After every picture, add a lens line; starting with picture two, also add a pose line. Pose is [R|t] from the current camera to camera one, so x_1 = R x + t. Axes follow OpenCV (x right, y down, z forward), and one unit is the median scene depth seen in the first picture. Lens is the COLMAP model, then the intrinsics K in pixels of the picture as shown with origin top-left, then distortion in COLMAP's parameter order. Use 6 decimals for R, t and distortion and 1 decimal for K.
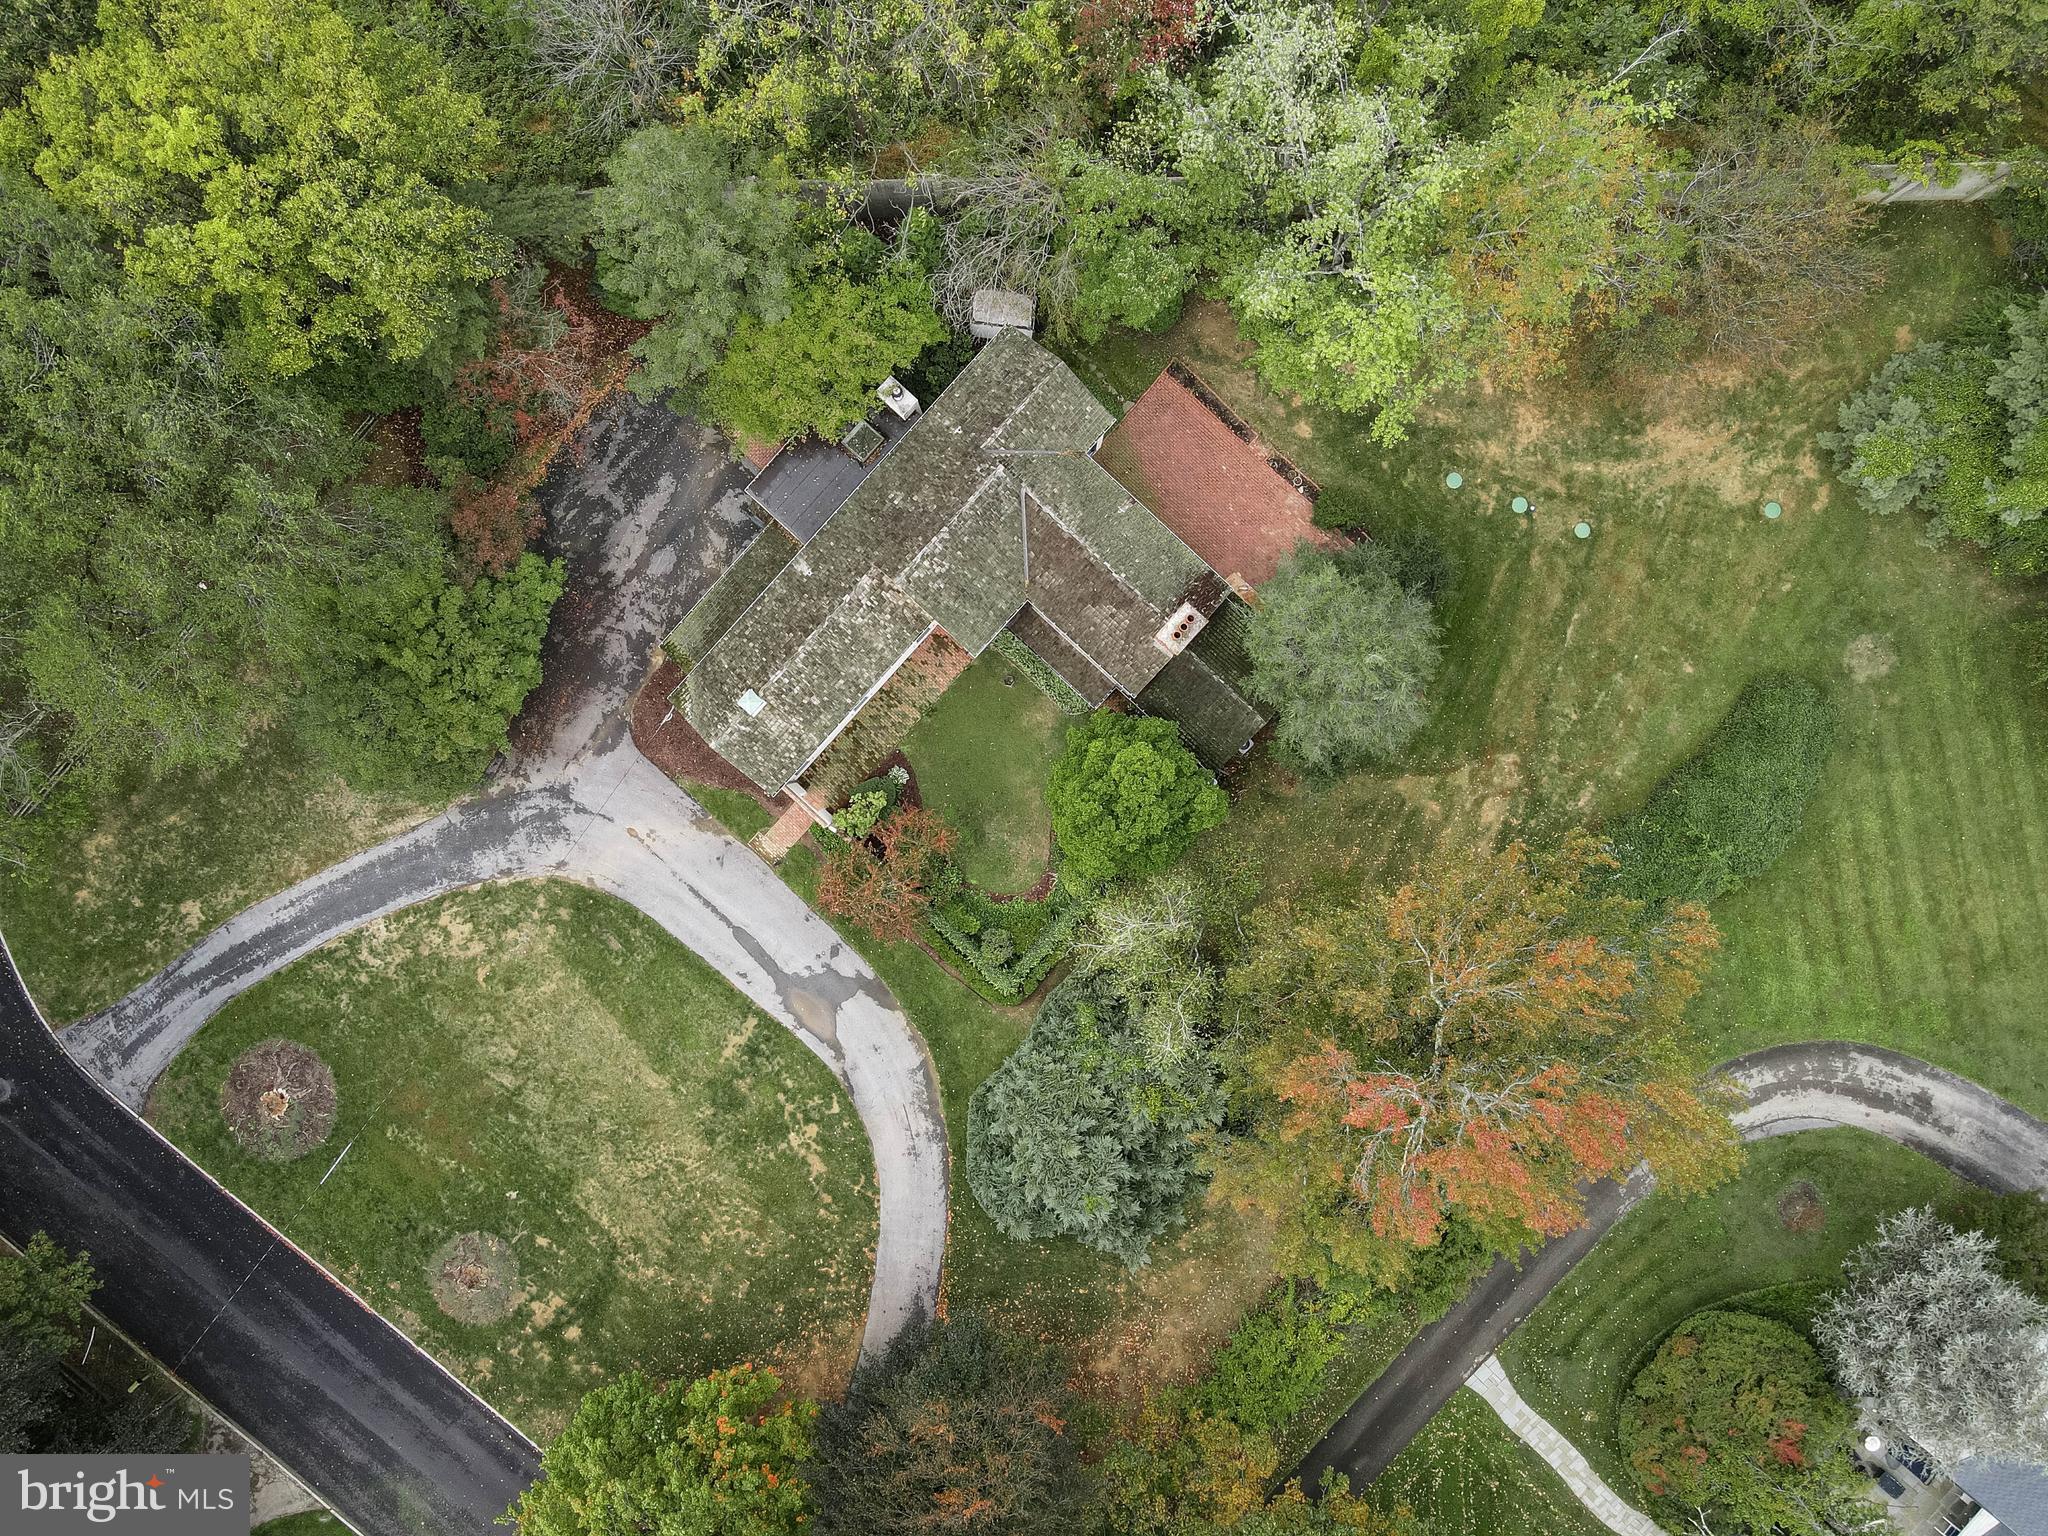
lens RADIAL K [[1508.7, 0, 1006.7], [0, 1508.7, 764.8], [0, 0, 1]] dist [-0.003981, 0.039770]
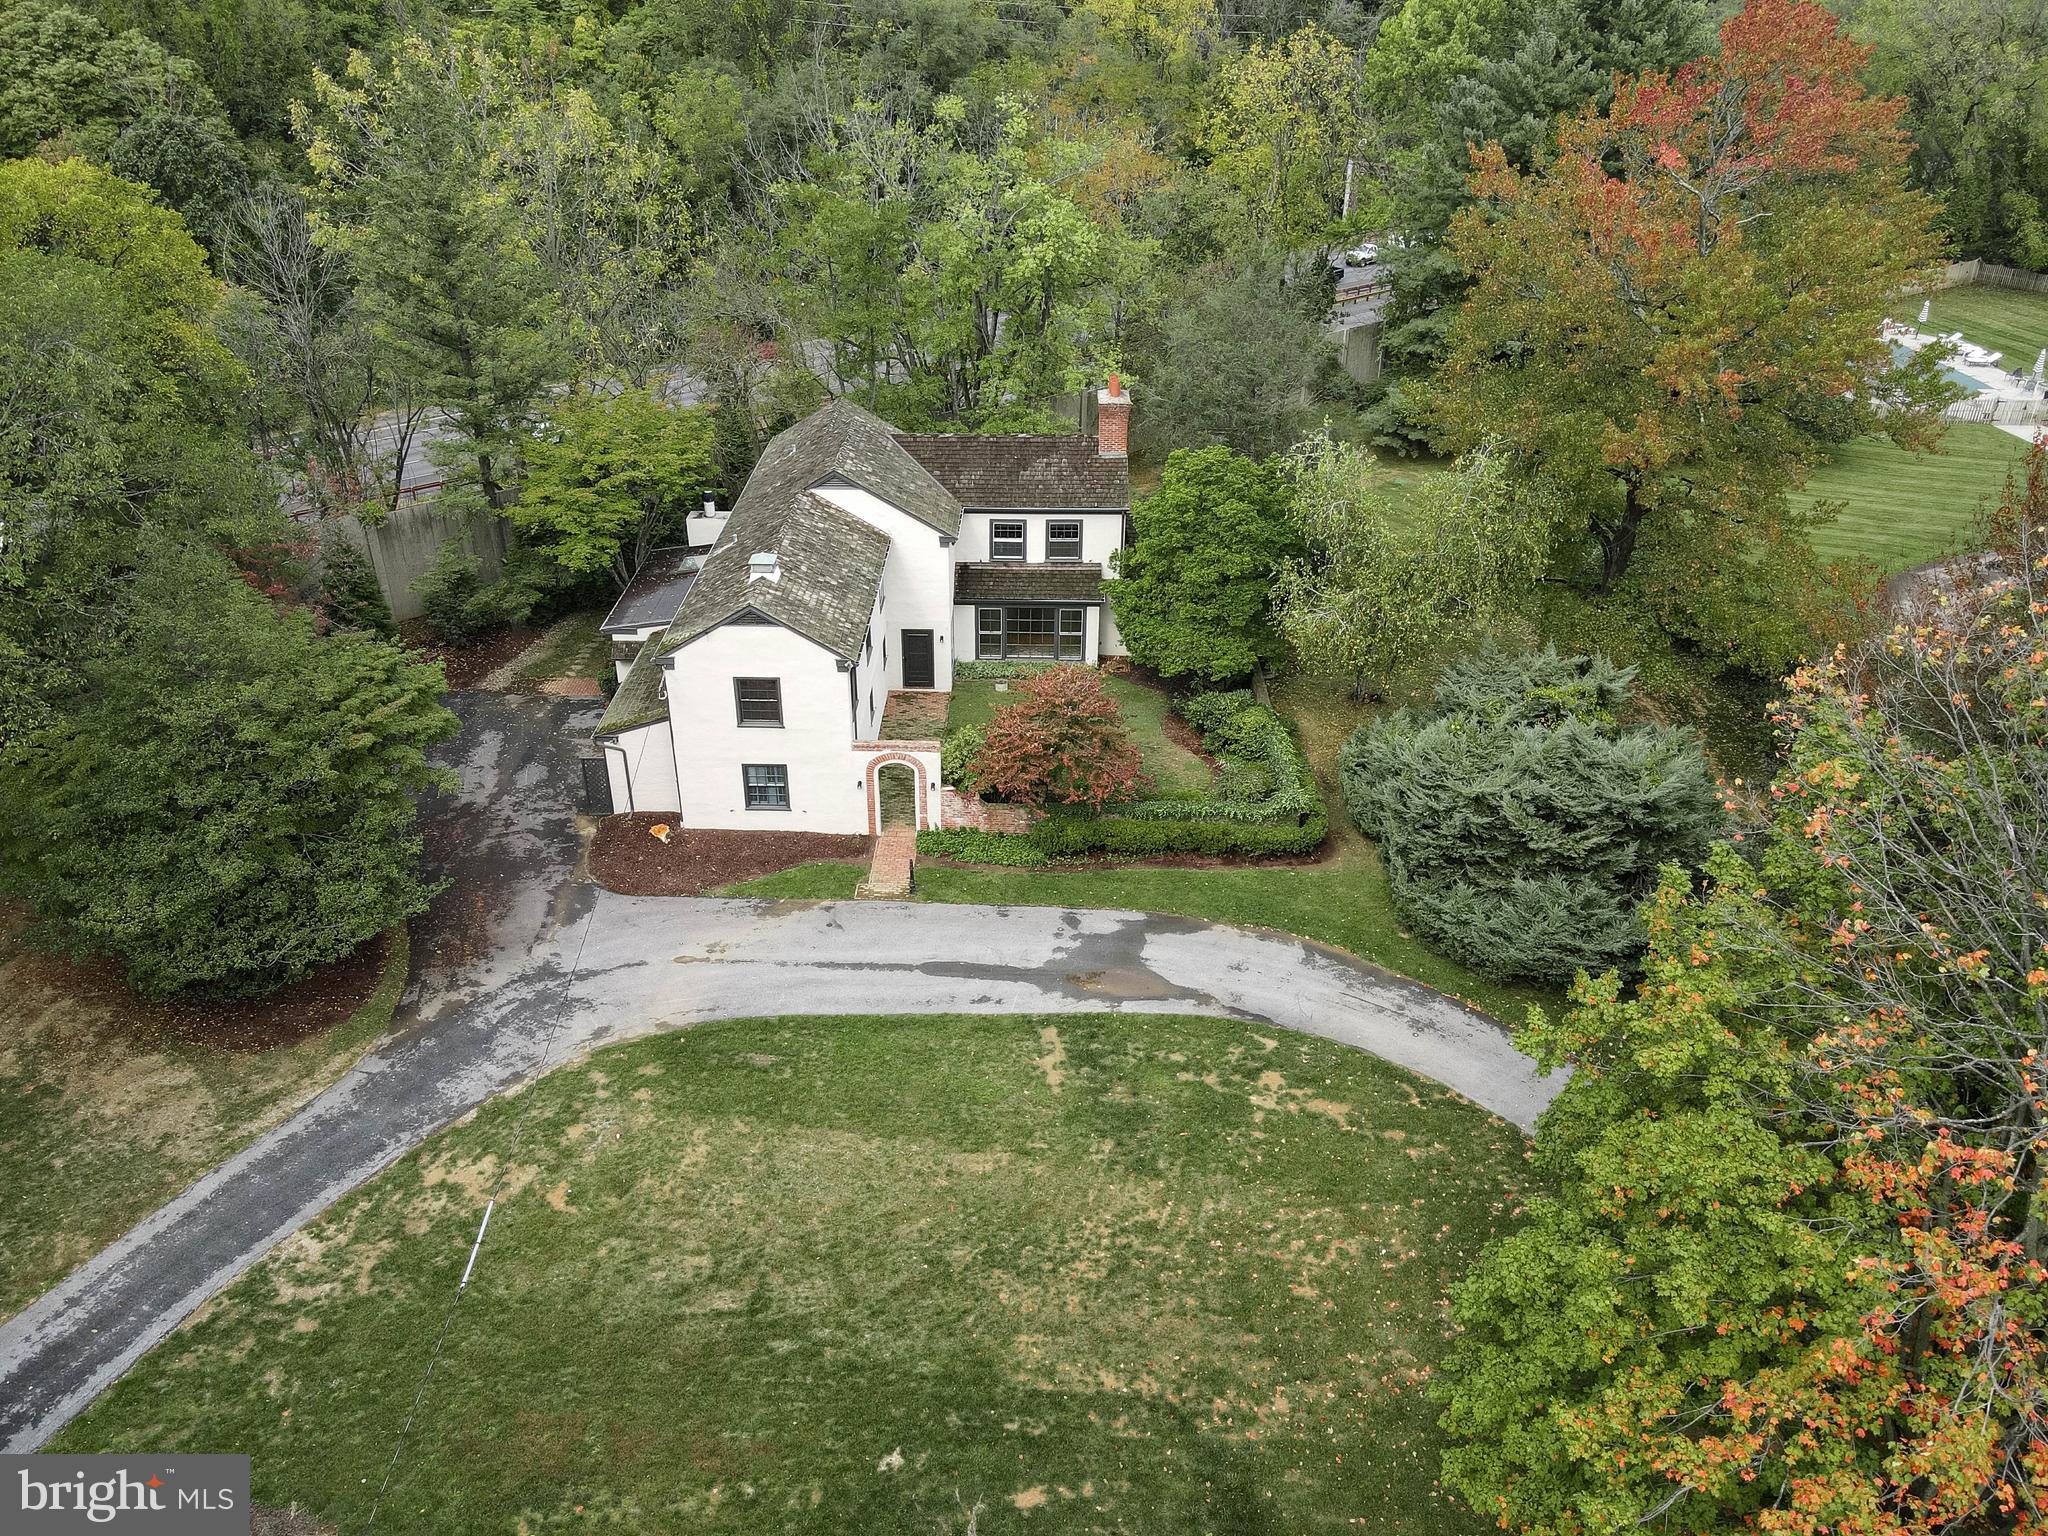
lens RADIAL K [[1495.0, 0, 997.9], [0, 1495.0, 779.5], [0, 0, 1]] dist [-0.005331, 0.045004]
pose [[0.760287, -0.308360, 0.571732, -0.468513], [0.649584, 0.363721, -0.667644, 0.490974], [-0.002076, 0.878989, 0.476838, 0.659200]]
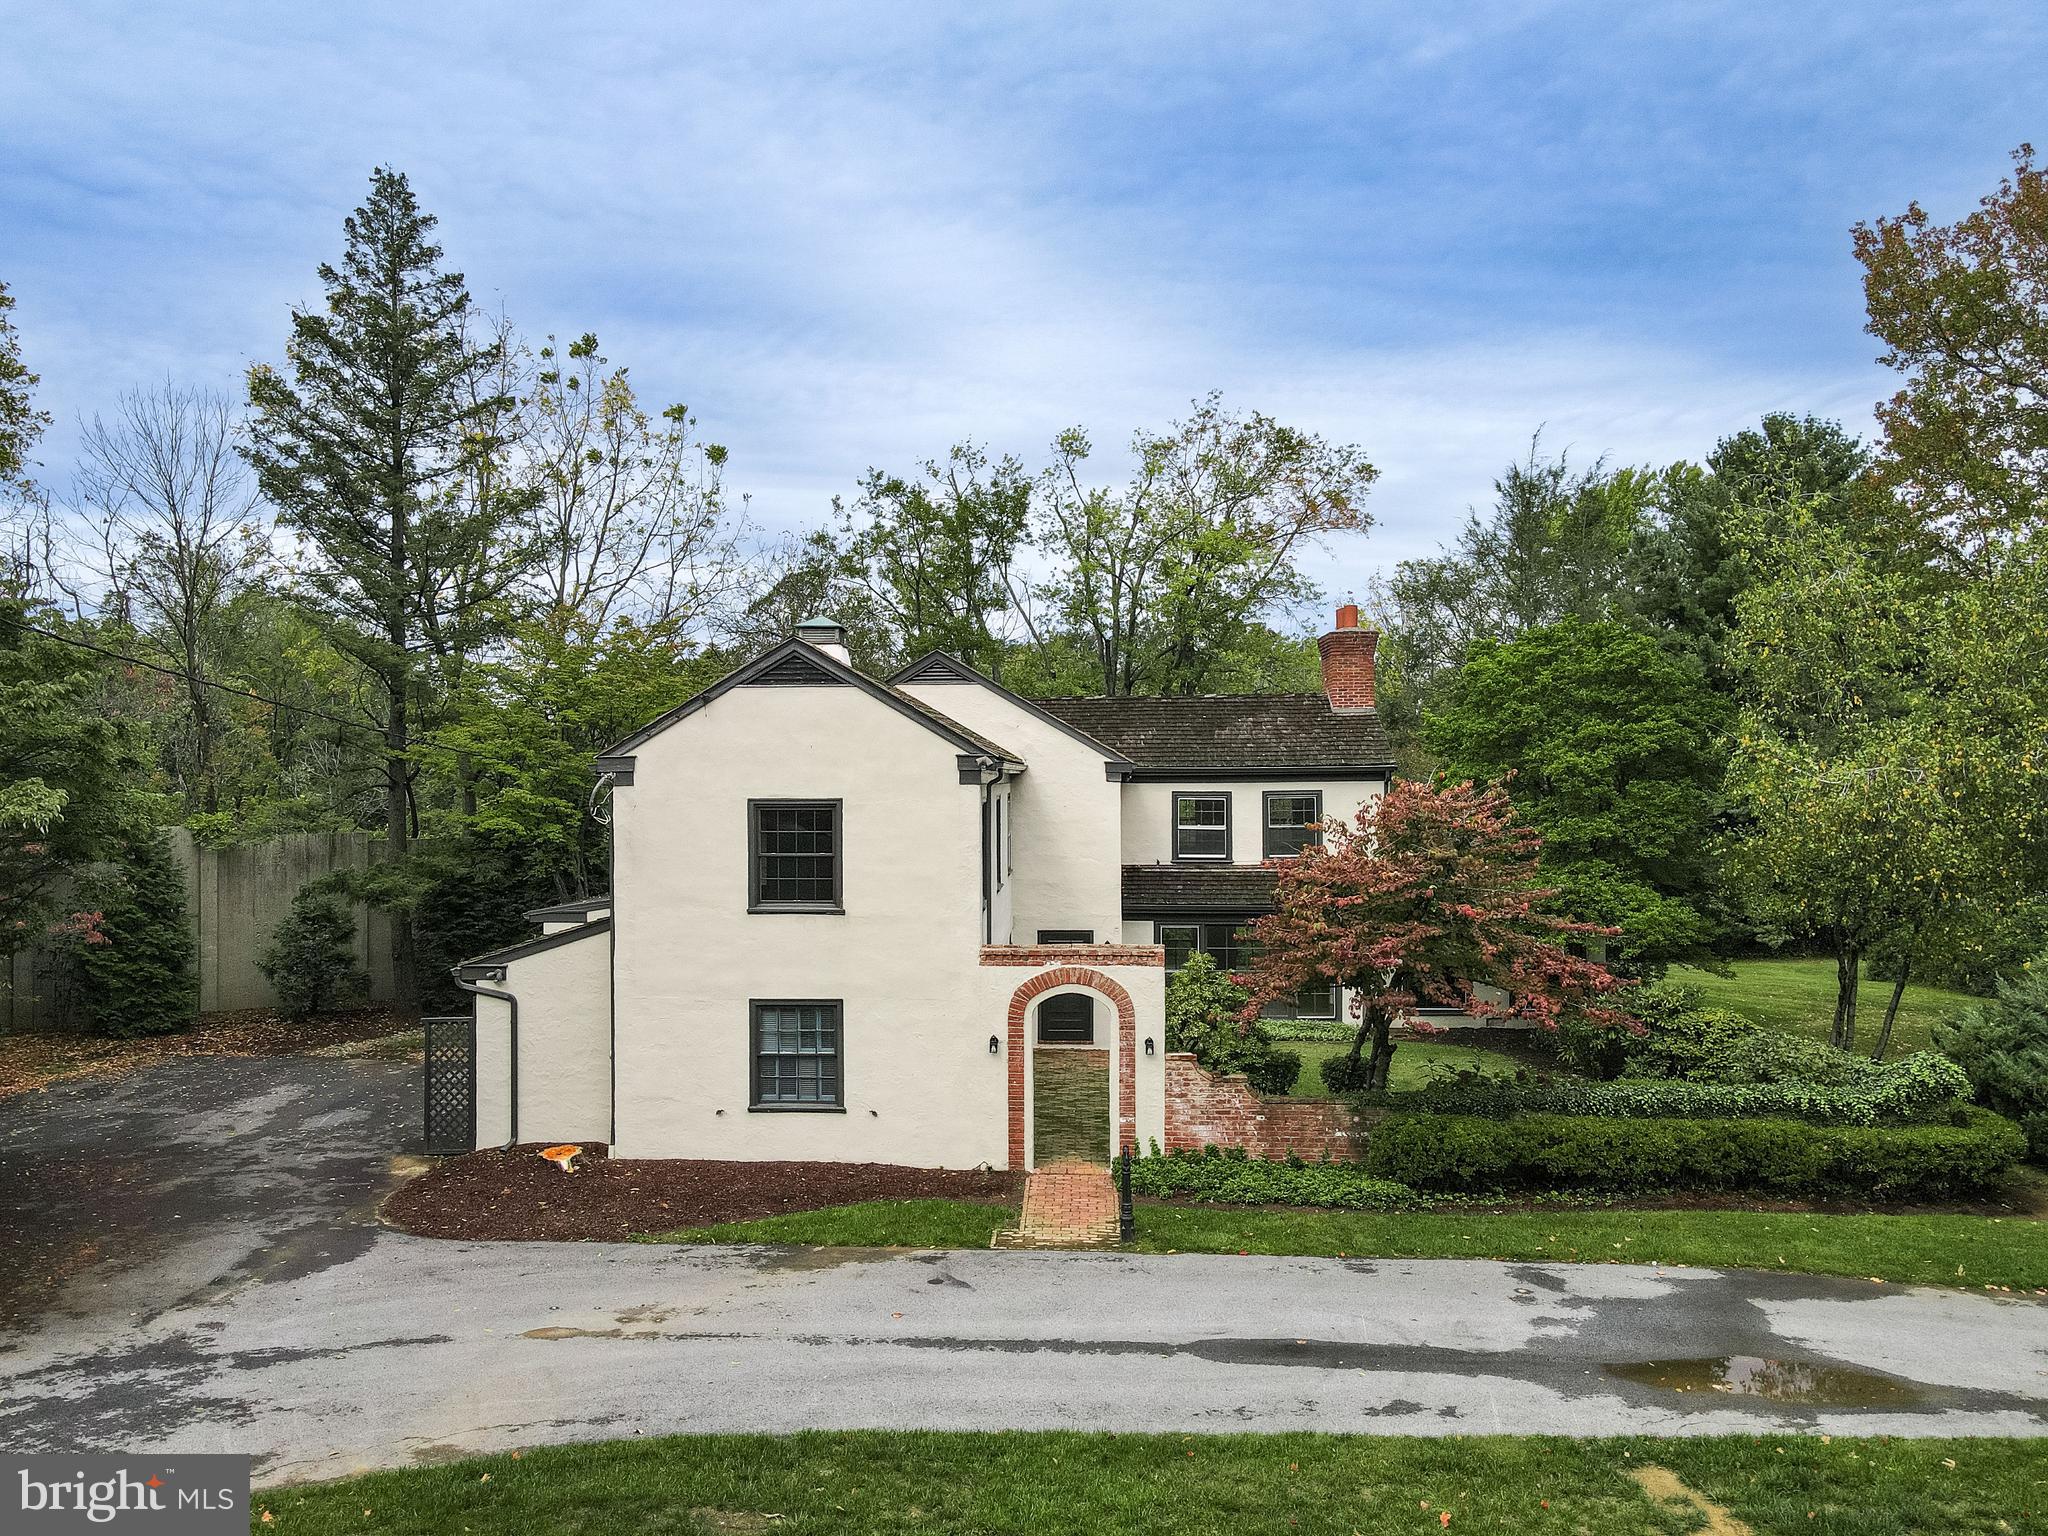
lens RADIAL K [[1508.7, 0, 1006.7], [0, 1508.7, 764.8], [0, 0, 1]] dist [-0.003981, 0.039770]
pose [[0.768767, 0.022445, 0.639136, -0.340723], [0.639529, -0.028161, -0.768251, 0.259895], [0.000755, 0.999351, -0.036003, 0.926118]]
